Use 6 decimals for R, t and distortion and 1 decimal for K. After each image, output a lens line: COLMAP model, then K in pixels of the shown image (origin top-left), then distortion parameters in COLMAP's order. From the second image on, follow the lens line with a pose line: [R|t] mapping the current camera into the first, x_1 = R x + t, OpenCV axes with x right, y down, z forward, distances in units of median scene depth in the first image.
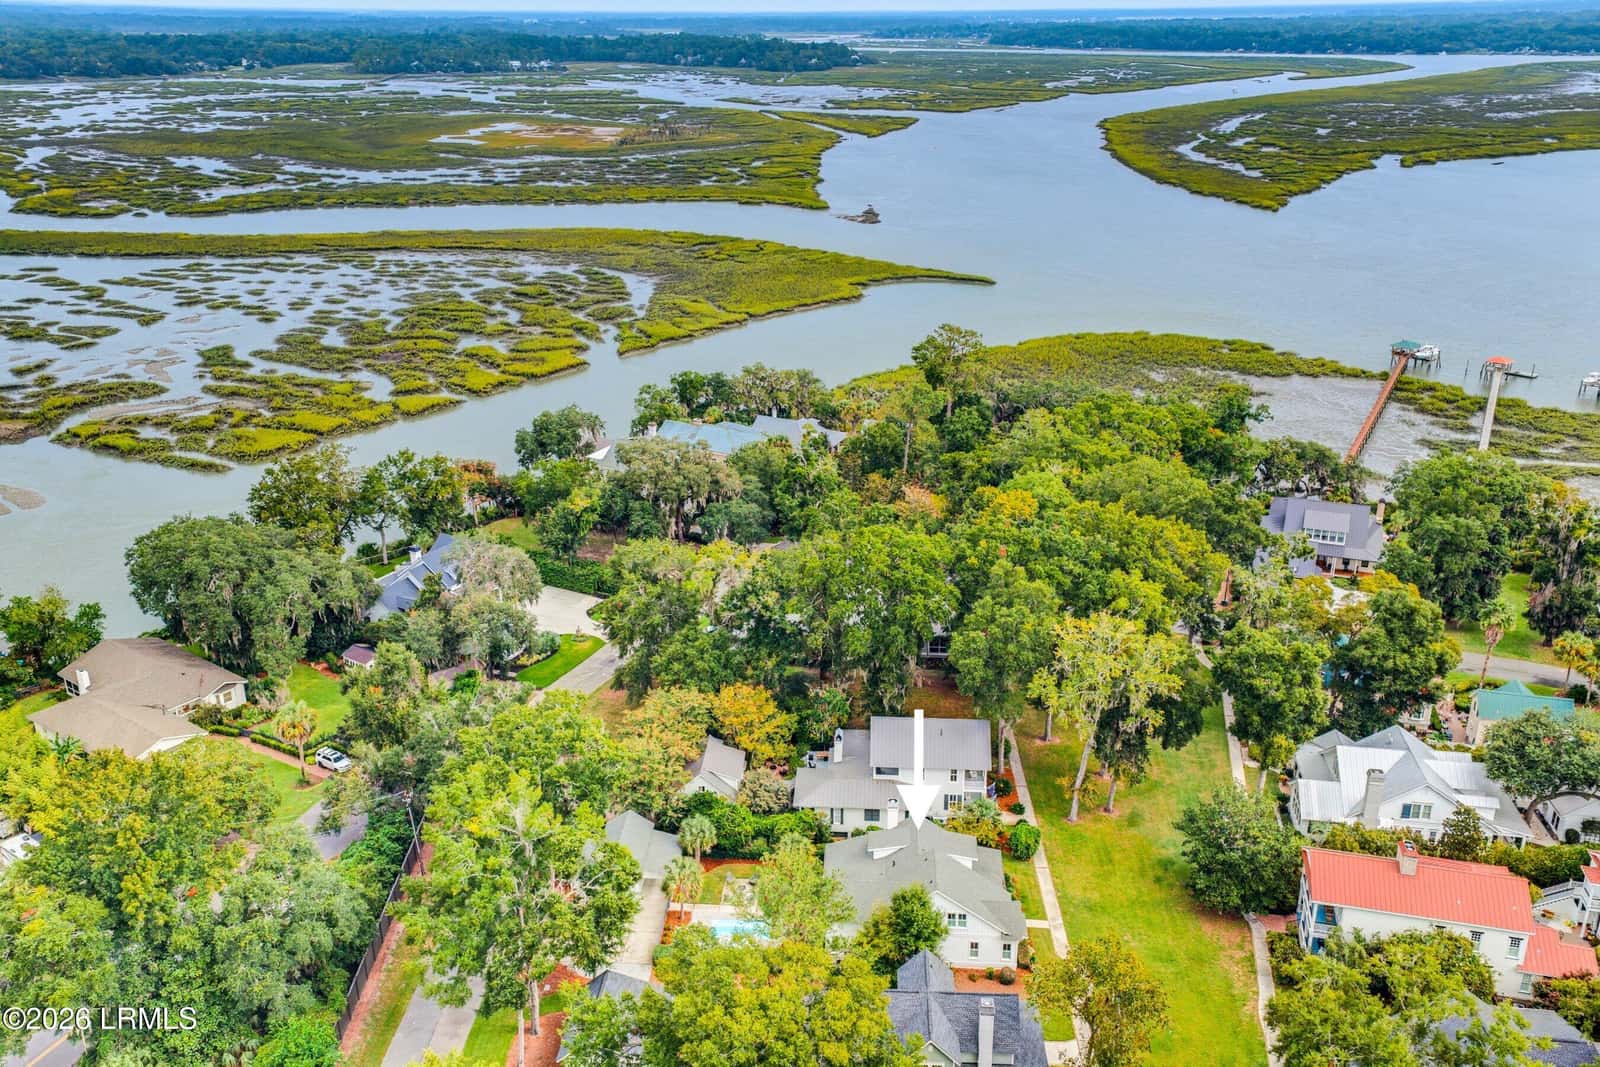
lens RADIAL K [[1308.4, 0, 805.4], [0, 1308.4, 544.2], [0, 0, 1]] dist [0.070158, -0.027690]
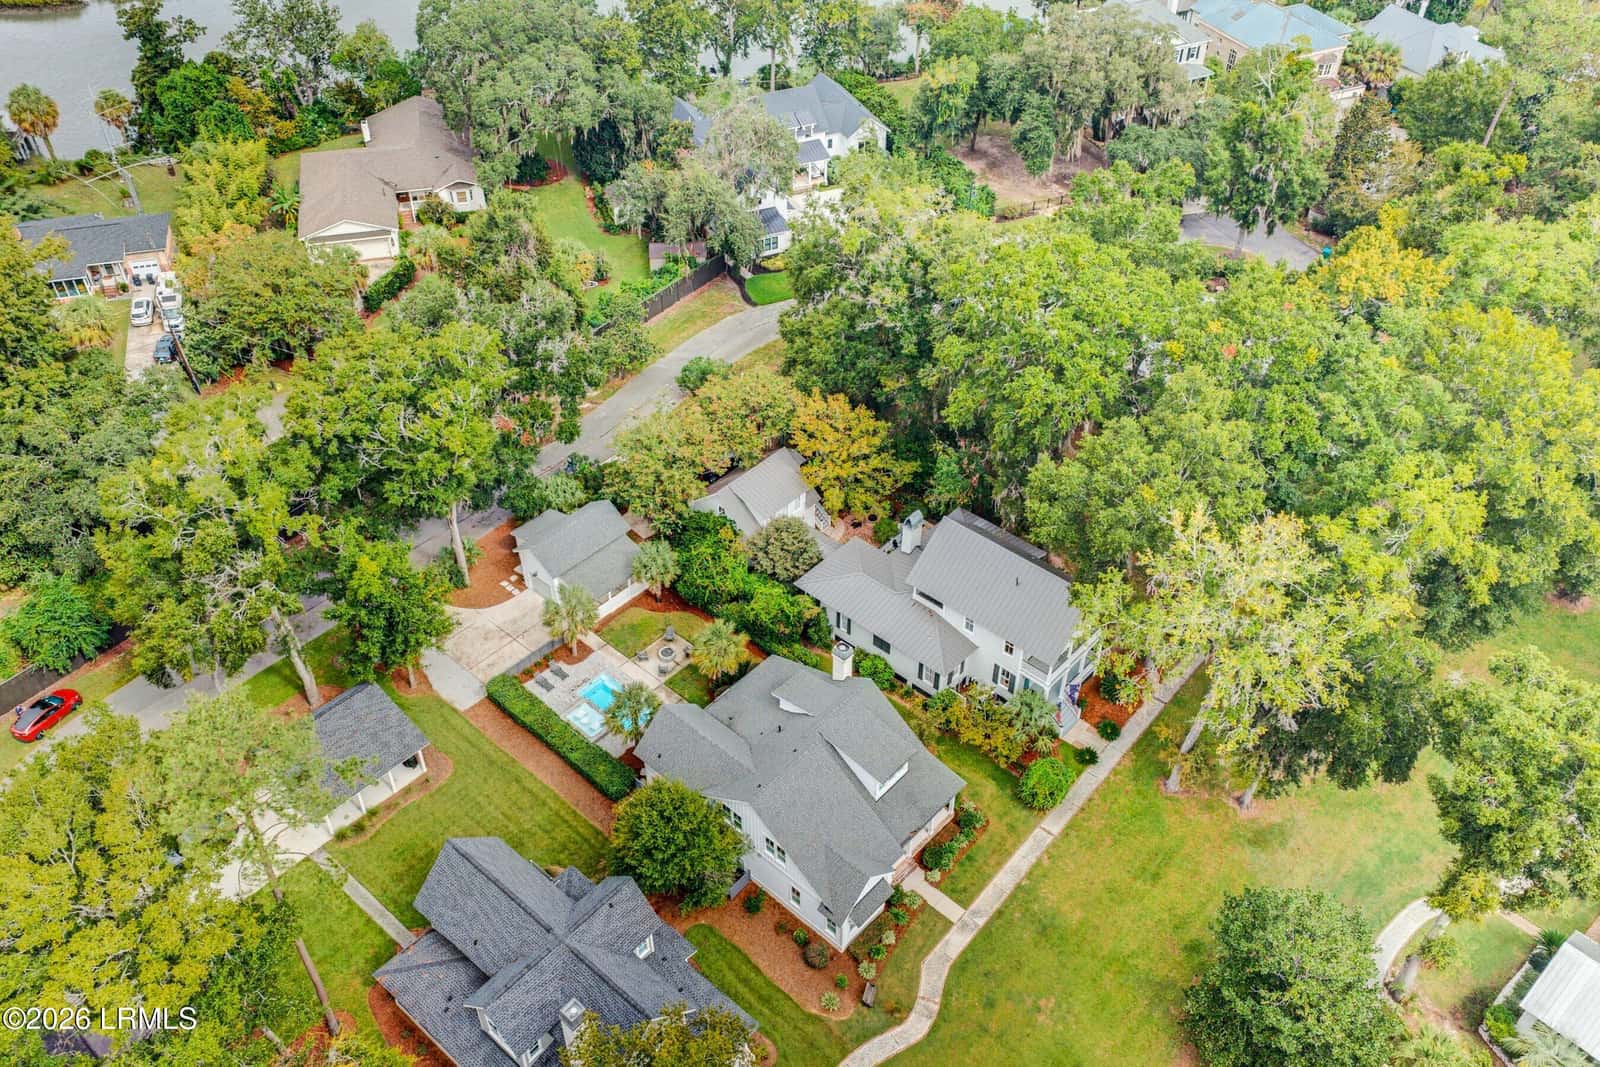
lens RADIAL K [[1308.4, 0, 805.4], [0, 1308.4, 544.2], [0, 0, 1]] dist [0.070158, -0.027690]
pose [[0.778336, 0.418562, -0.467972, 0.068623], [-0.234808, 0.885329, 0.401319, -0.023367], [0.582287, -0.202478, 0.787366, 0.092672]]
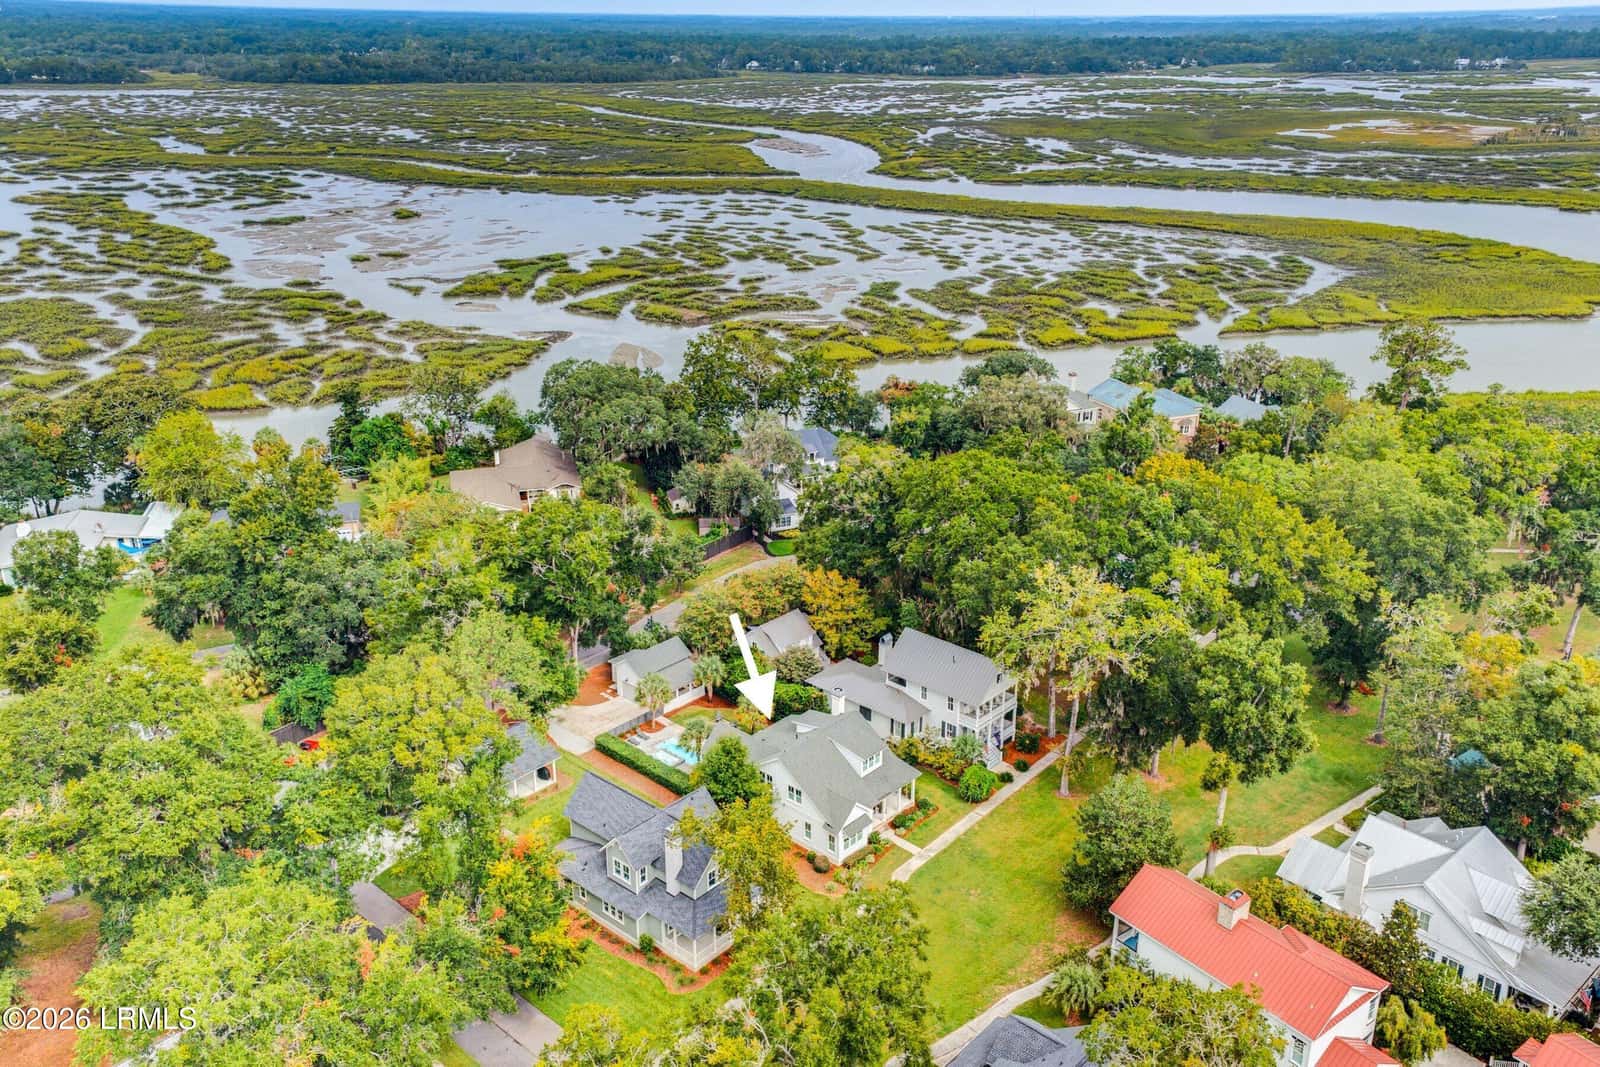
lens RADIAL K [[1308.4, 0, 805.4], [0, 1308.4, 544.2], [0, 0, 1]] dist [0.070158, -0.027690]
pose [[0.778862, 0.234638, -0.581651, 0.122528], [-0.237020, 0.968728, 0.073402, 0.003287], [0.580685, 0.080693, 0.810120, 0.028424]]
